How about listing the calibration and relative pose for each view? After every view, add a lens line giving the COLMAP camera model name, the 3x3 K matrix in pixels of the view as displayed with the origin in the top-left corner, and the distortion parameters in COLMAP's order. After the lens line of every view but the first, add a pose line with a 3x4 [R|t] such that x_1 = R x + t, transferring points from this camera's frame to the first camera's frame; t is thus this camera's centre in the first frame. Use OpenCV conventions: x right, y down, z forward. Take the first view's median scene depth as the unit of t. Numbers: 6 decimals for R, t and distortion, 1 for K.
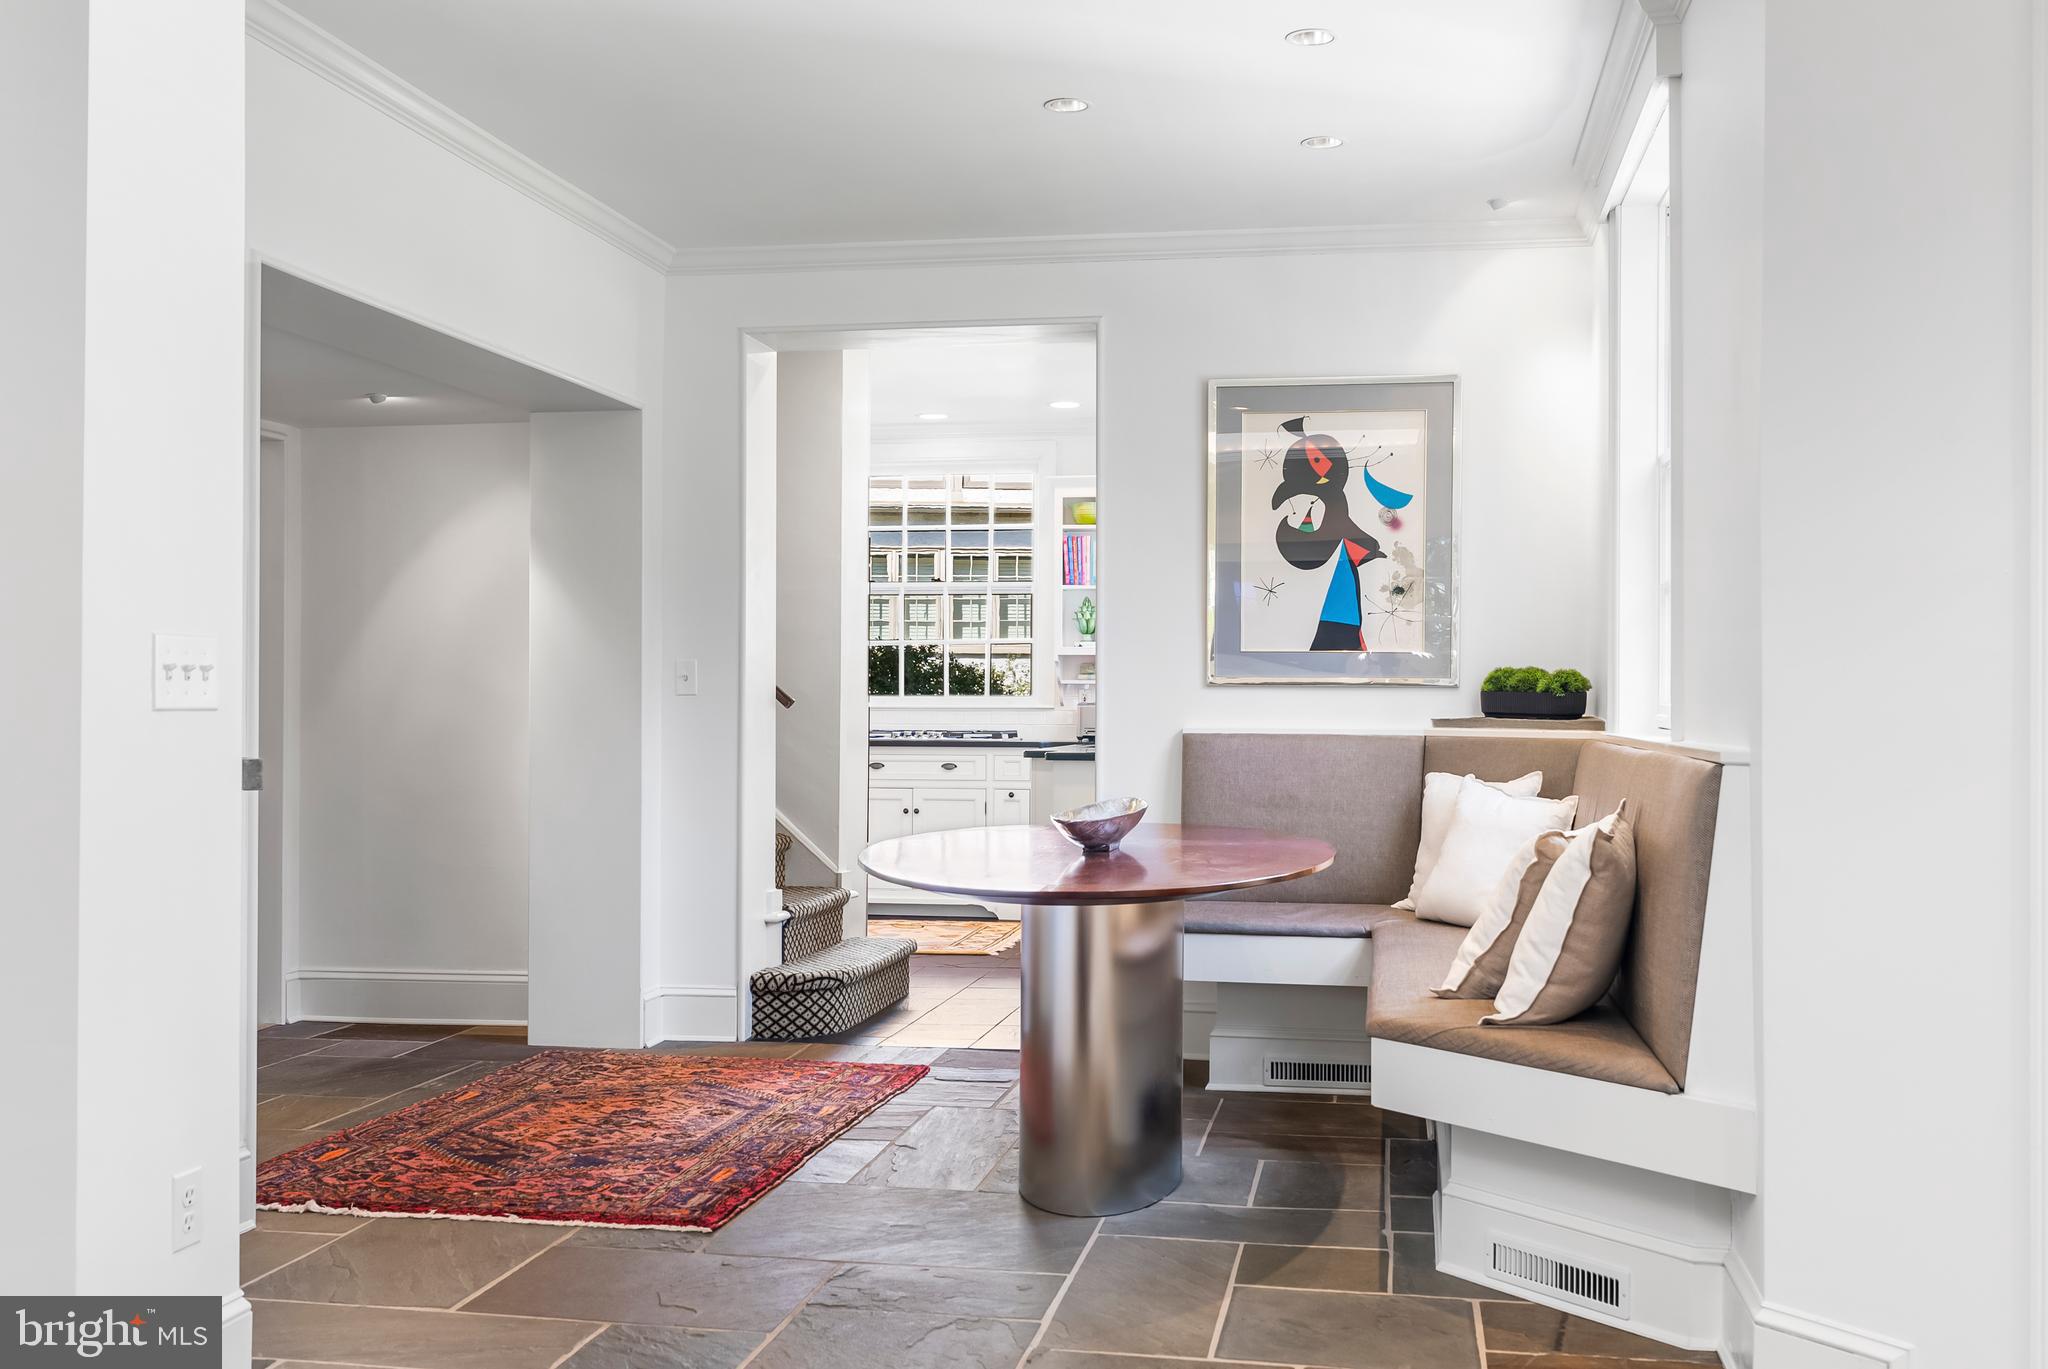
lens RADIAL K [[2041.2, 0, 1026.3], [0, 2041.2, 684.5], [0, 0, 1]] dist [-0.001303, 0.000000]
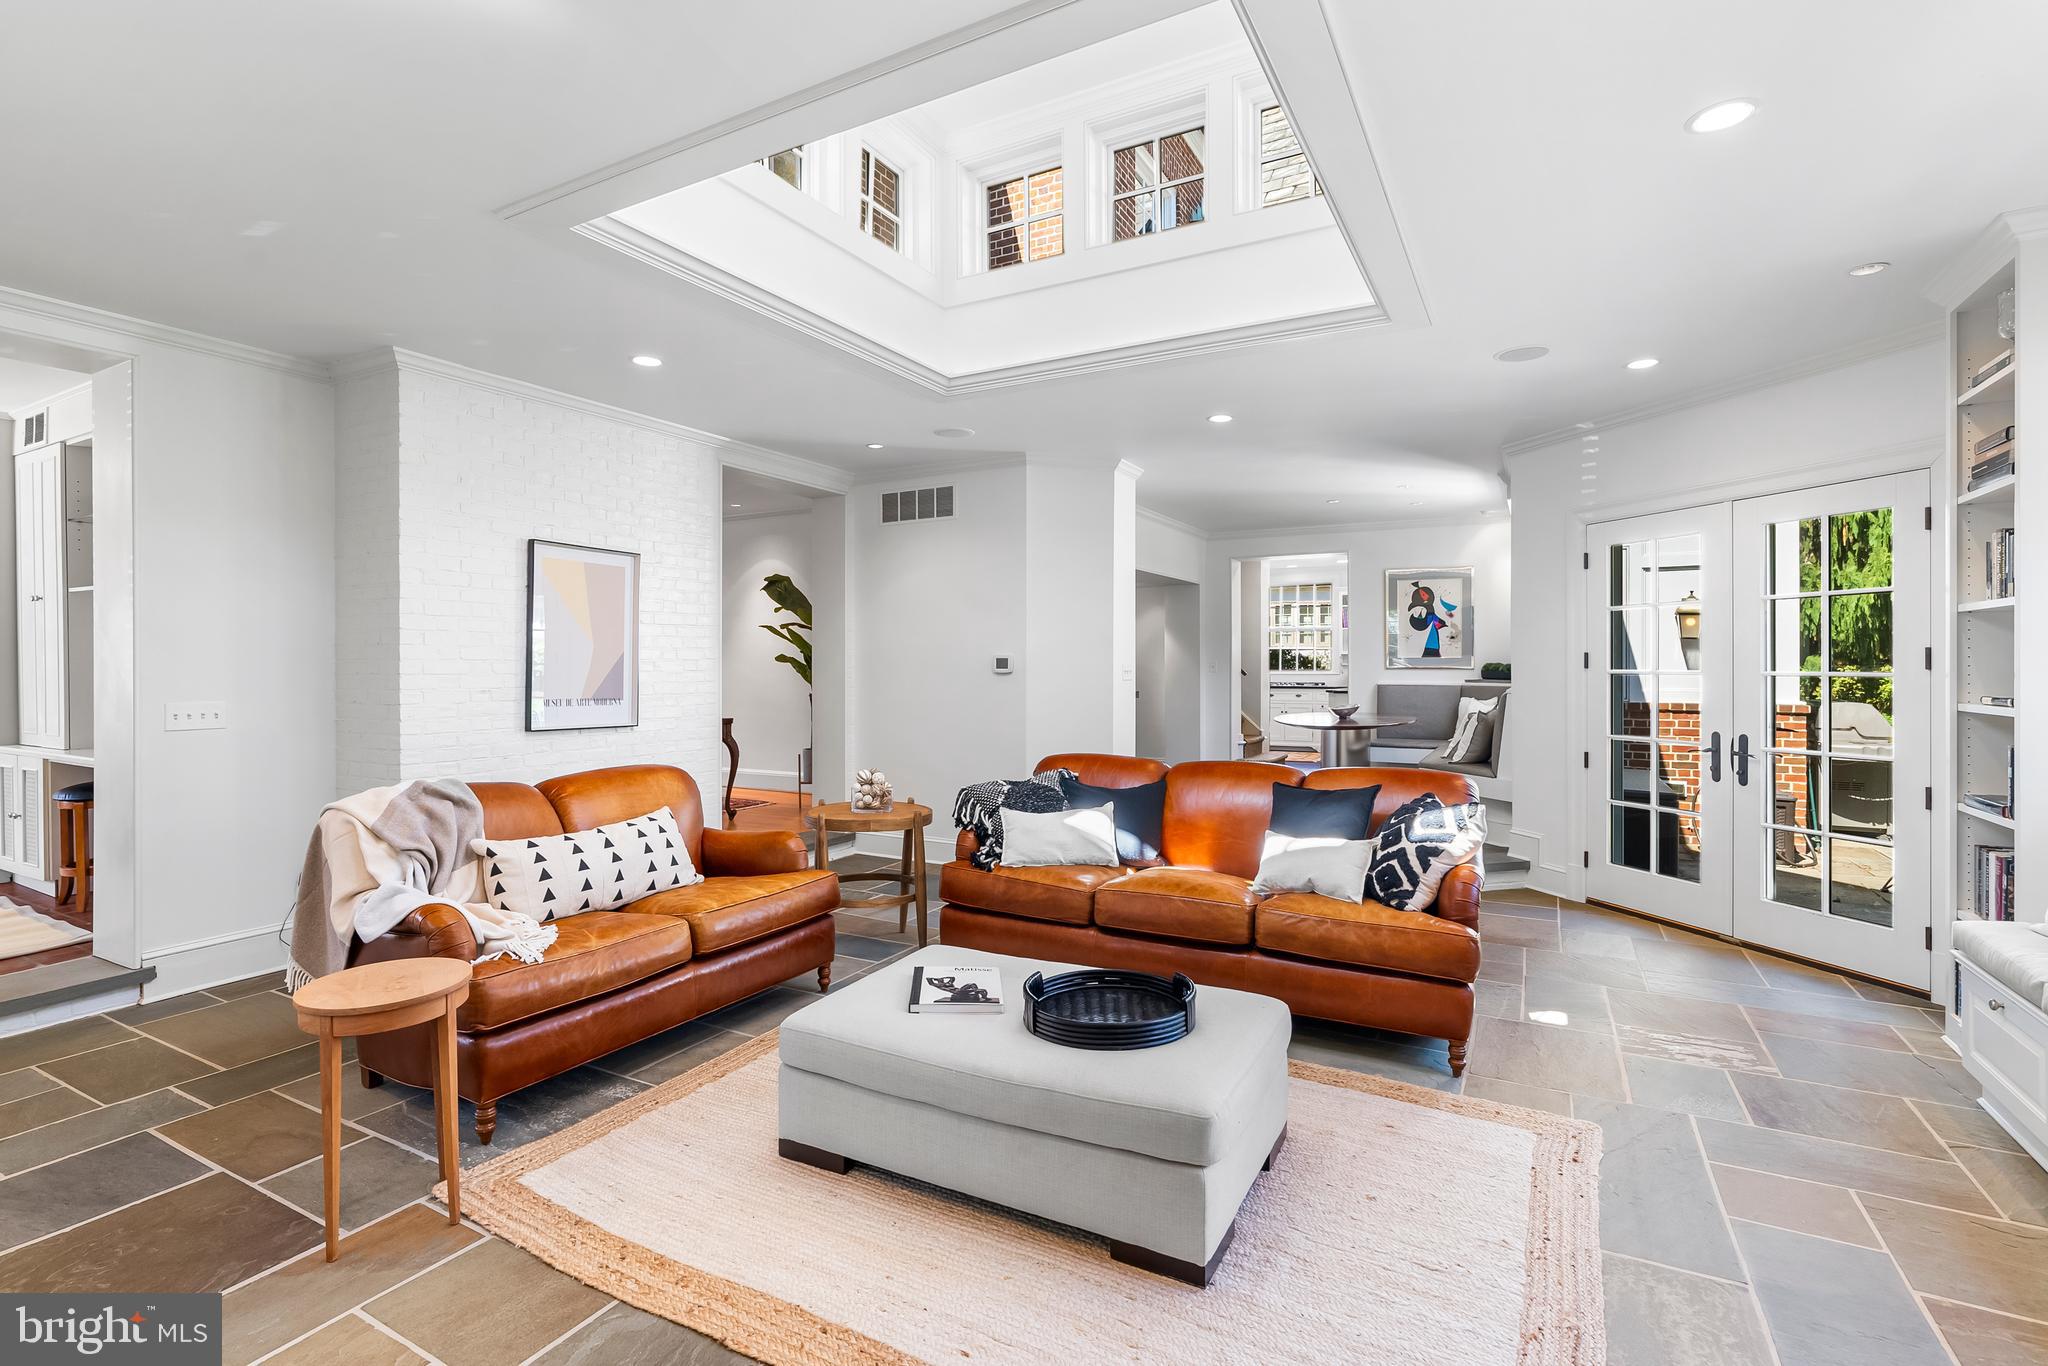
lens RADIAL K [[939.3, 0, 1028.3], [0, 939.3, 661.9], [0, 0, 1]] dist [-0.005363, 0.001375]
pose [[0.950514, -0.007534, -0.310591, 0.014528], [0.008166, 0.999966, 0.000734, -0.015361], [0.310575, -0.003234, 0.950543, -0.529113]]
